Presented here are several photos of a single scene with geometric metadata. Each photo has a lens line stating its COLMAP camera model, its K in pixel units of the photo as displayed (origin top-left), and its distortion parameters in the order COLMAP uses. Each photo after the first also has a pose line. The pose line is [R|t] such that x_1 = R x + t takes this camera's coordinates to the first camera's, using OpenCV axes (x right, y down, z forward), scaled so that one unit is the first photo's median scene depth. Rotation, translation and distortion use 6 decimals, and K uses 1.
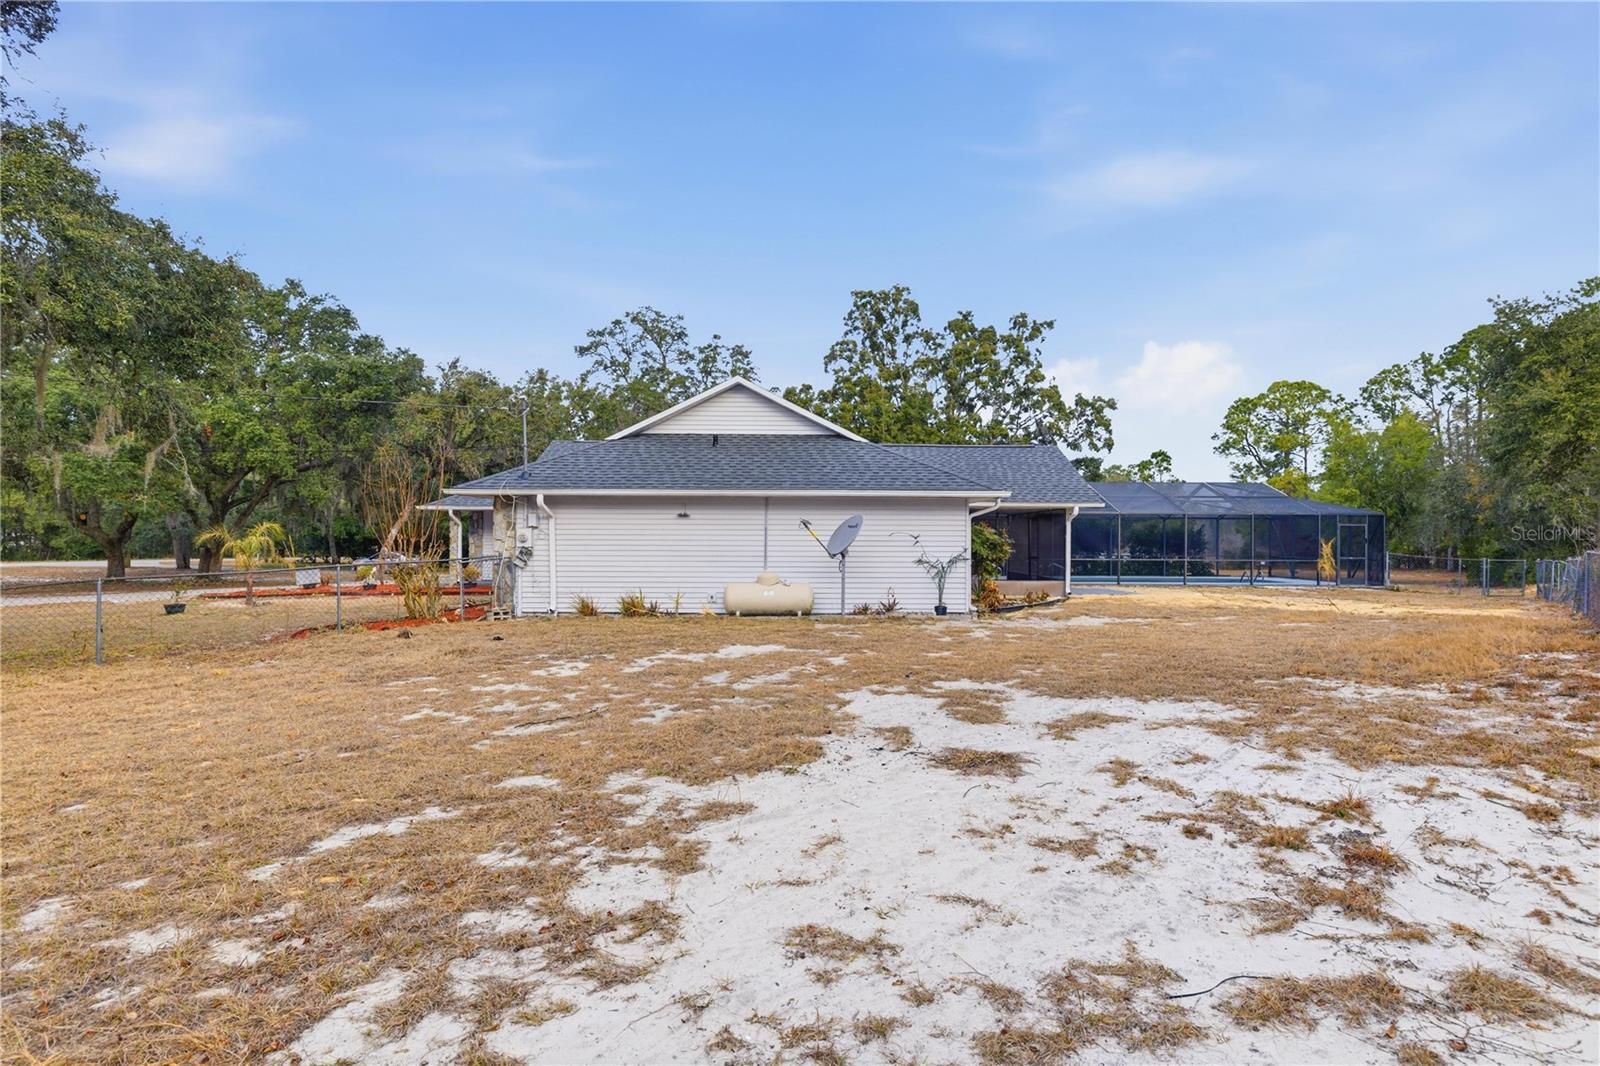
lens RADIAL K [[839.6, 0, 802.9], [0, 839.6, 541.2], [0, 0, 1]] dist [-0.003026, 0.000479]
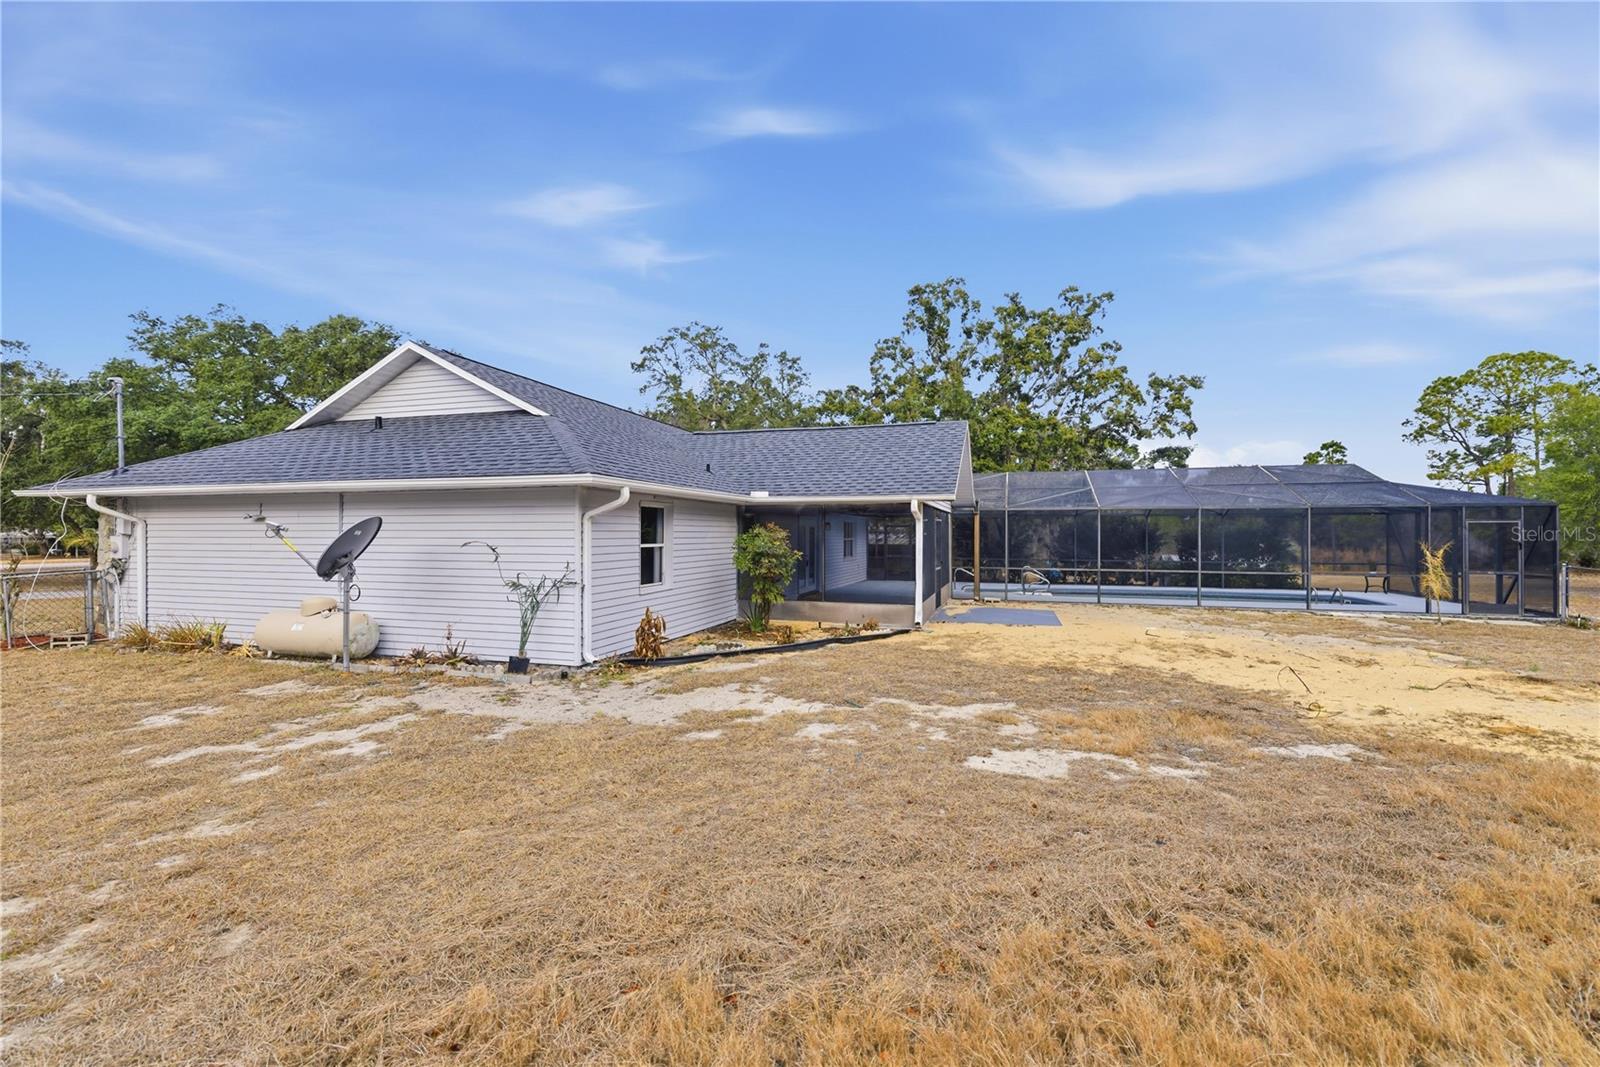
lens RADIAL K [[675.3, 0, 797.4], [0, 675.3, 538.0], [0, 0, 1]] dist [0.007619, -0.000936]
pose [[0.950556, 0.000073, -0.310553, 0.195000], [0.000481, 0.999998, 0.001705, -0.005228], [0.310552, -0.001770, 0.950555, 0.210718]]
